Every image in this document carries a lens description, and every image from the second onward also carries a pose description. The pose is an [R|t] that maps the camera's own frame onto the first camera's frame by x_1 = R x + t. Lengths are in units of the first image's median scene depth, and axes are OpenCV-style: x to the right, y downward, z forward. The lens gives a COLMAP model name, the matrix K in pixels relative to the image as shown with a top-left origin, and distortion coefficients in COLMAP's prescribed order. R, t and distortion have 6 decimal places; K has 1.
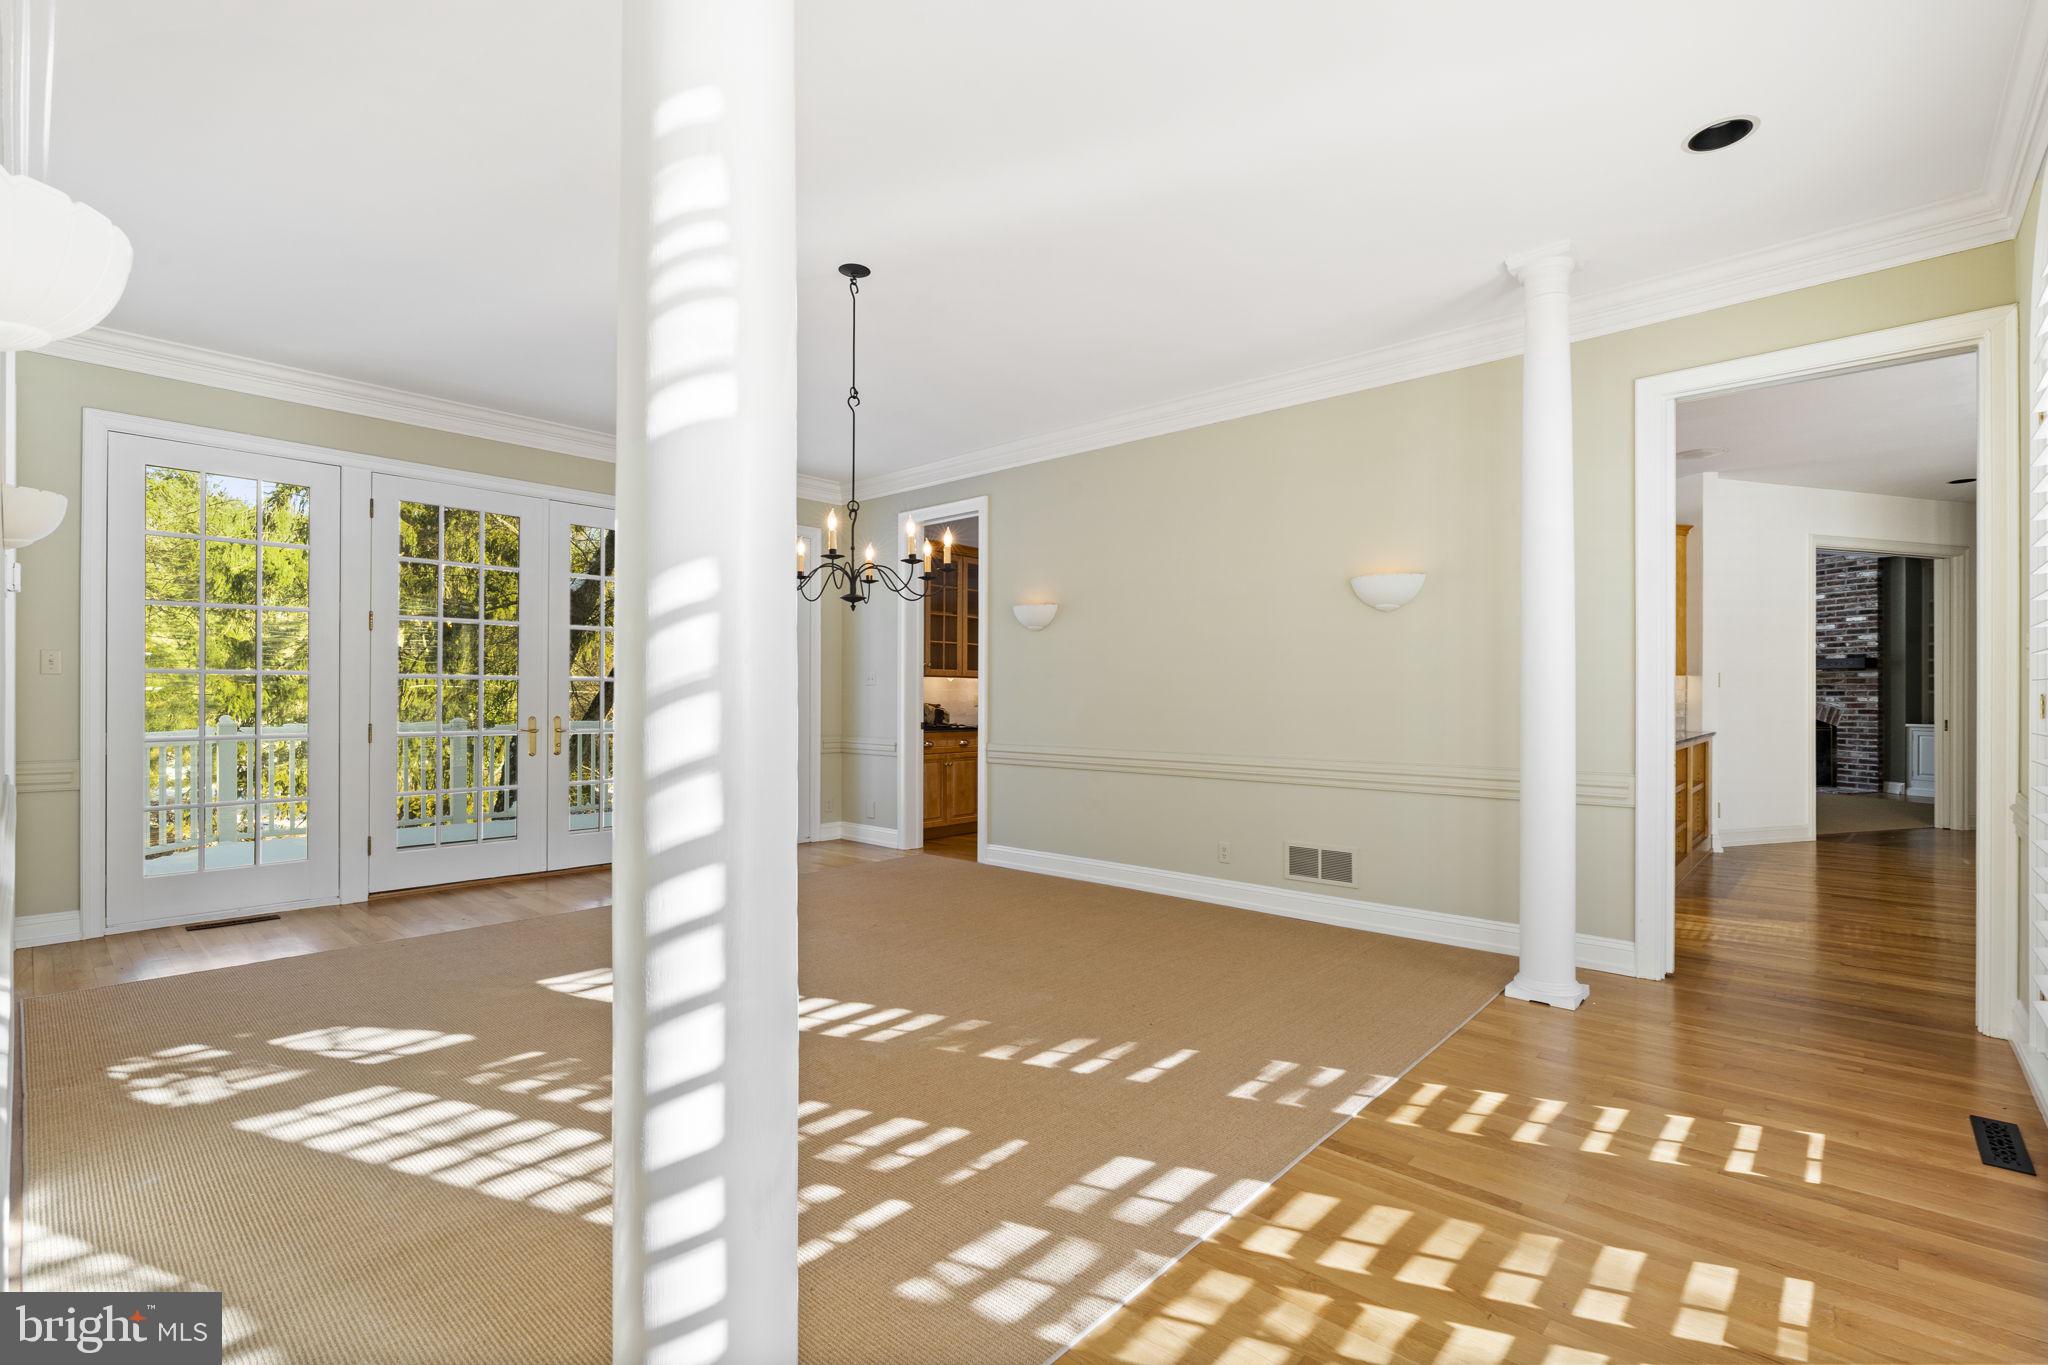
lens RADIAL K [[930.8, 0, 1008.4], [0, 930.8, 682.1], [0, 0, 1]] dist [-0.003202, 0.000658]
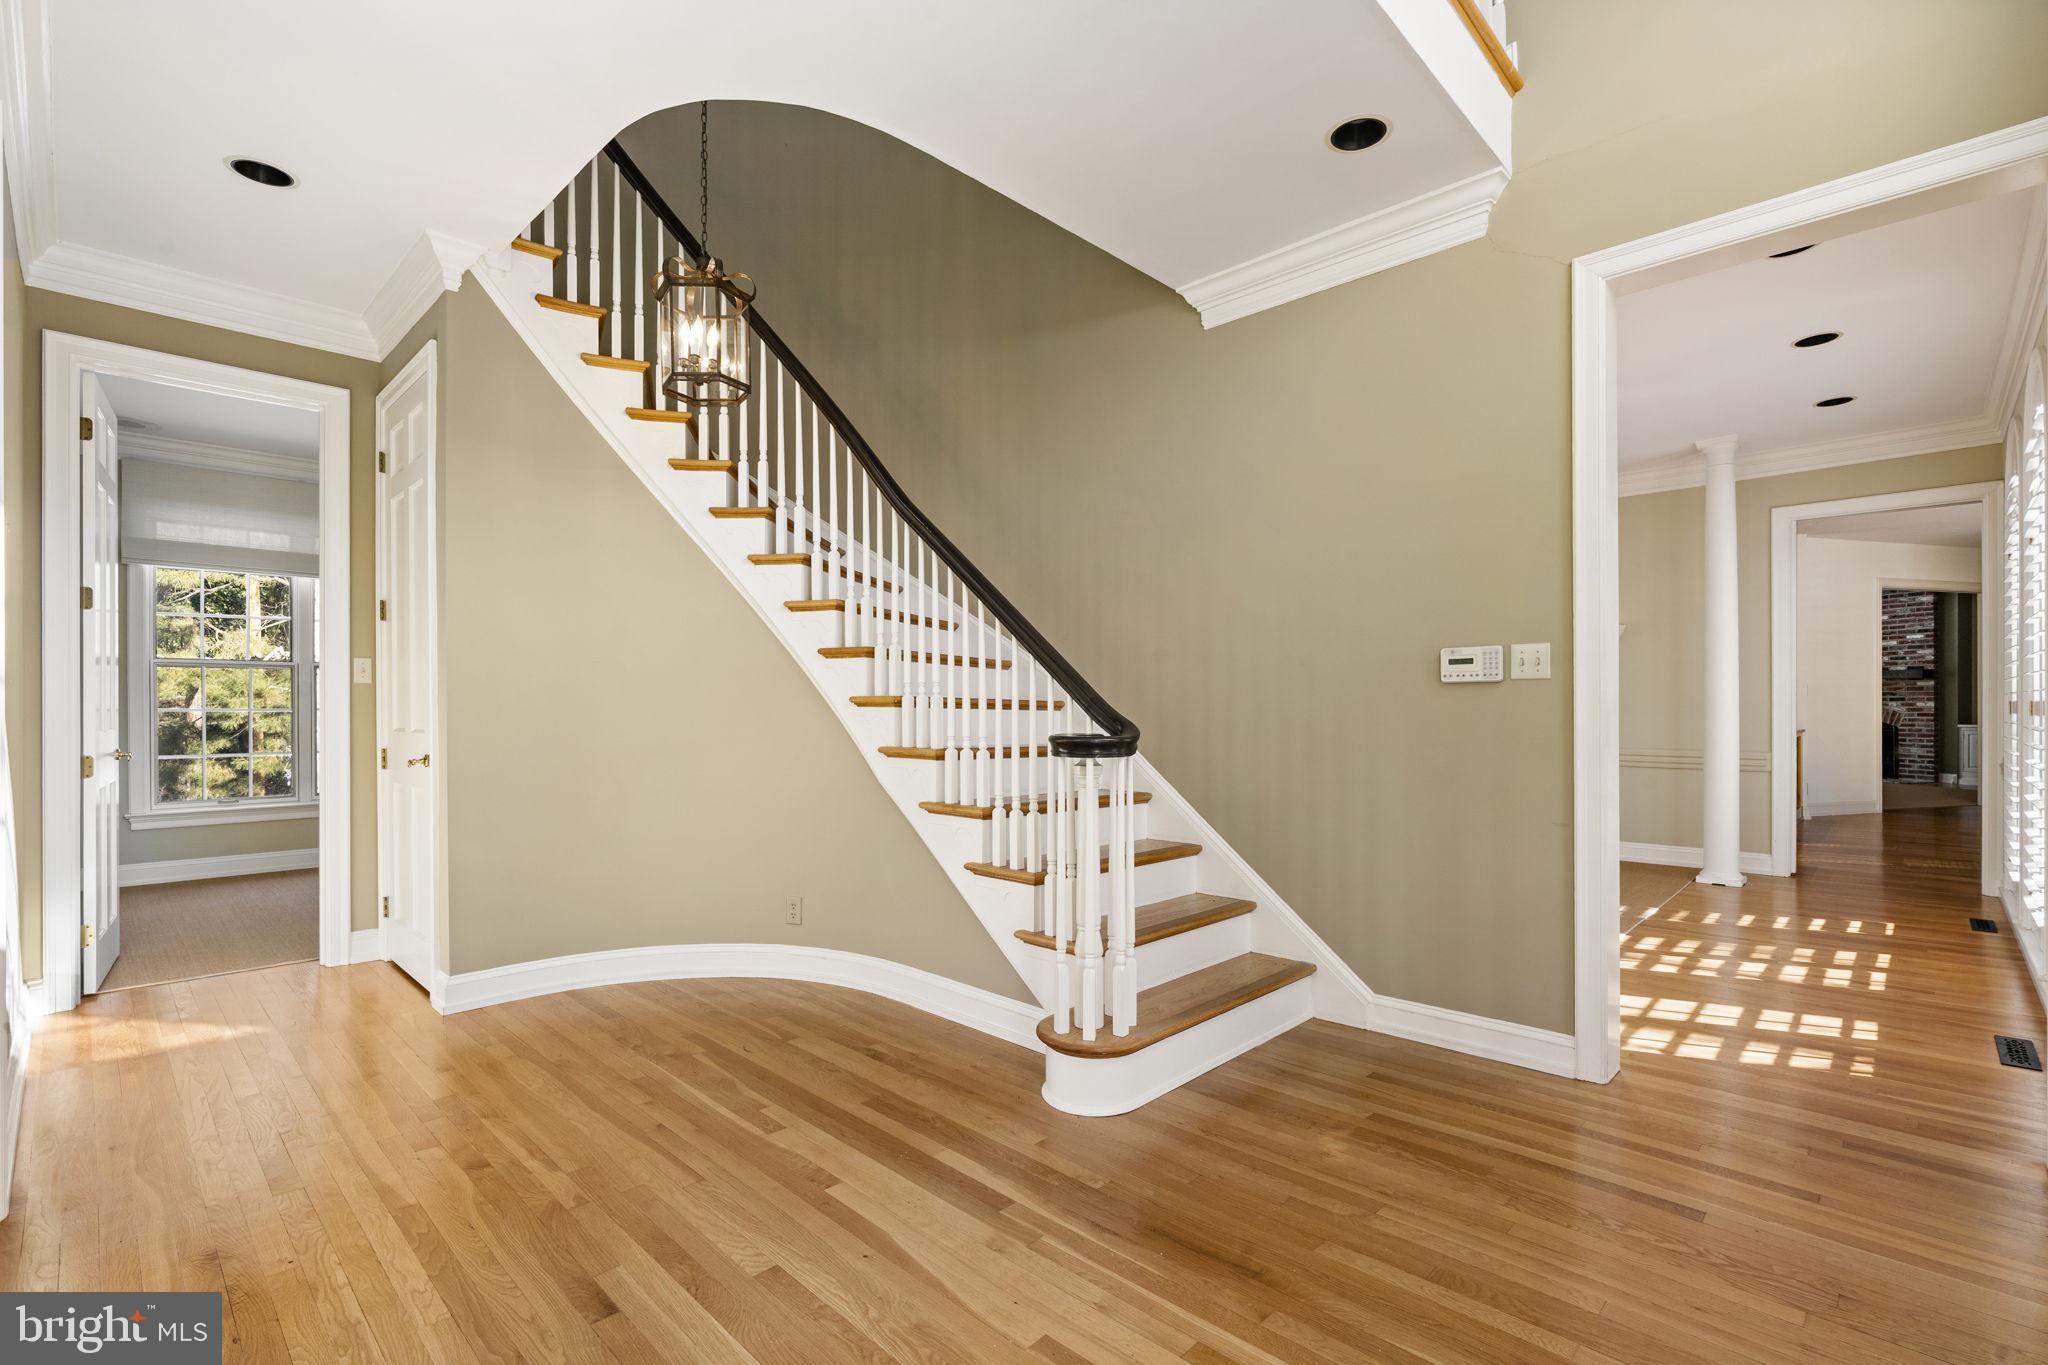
lens RADIAL K [[930.8, 0, 1039.1], [0, 930.8, 701.9], [0, 0, 1]] dist [-0.003202, 0.000658]
pose [[0.999845, -0.005547, -0.016714, -0.188750], [0.005695, 0.999945, 0.008824, -0.001247], [0.016664, -0.008918, 0.999821, -0.206994]]
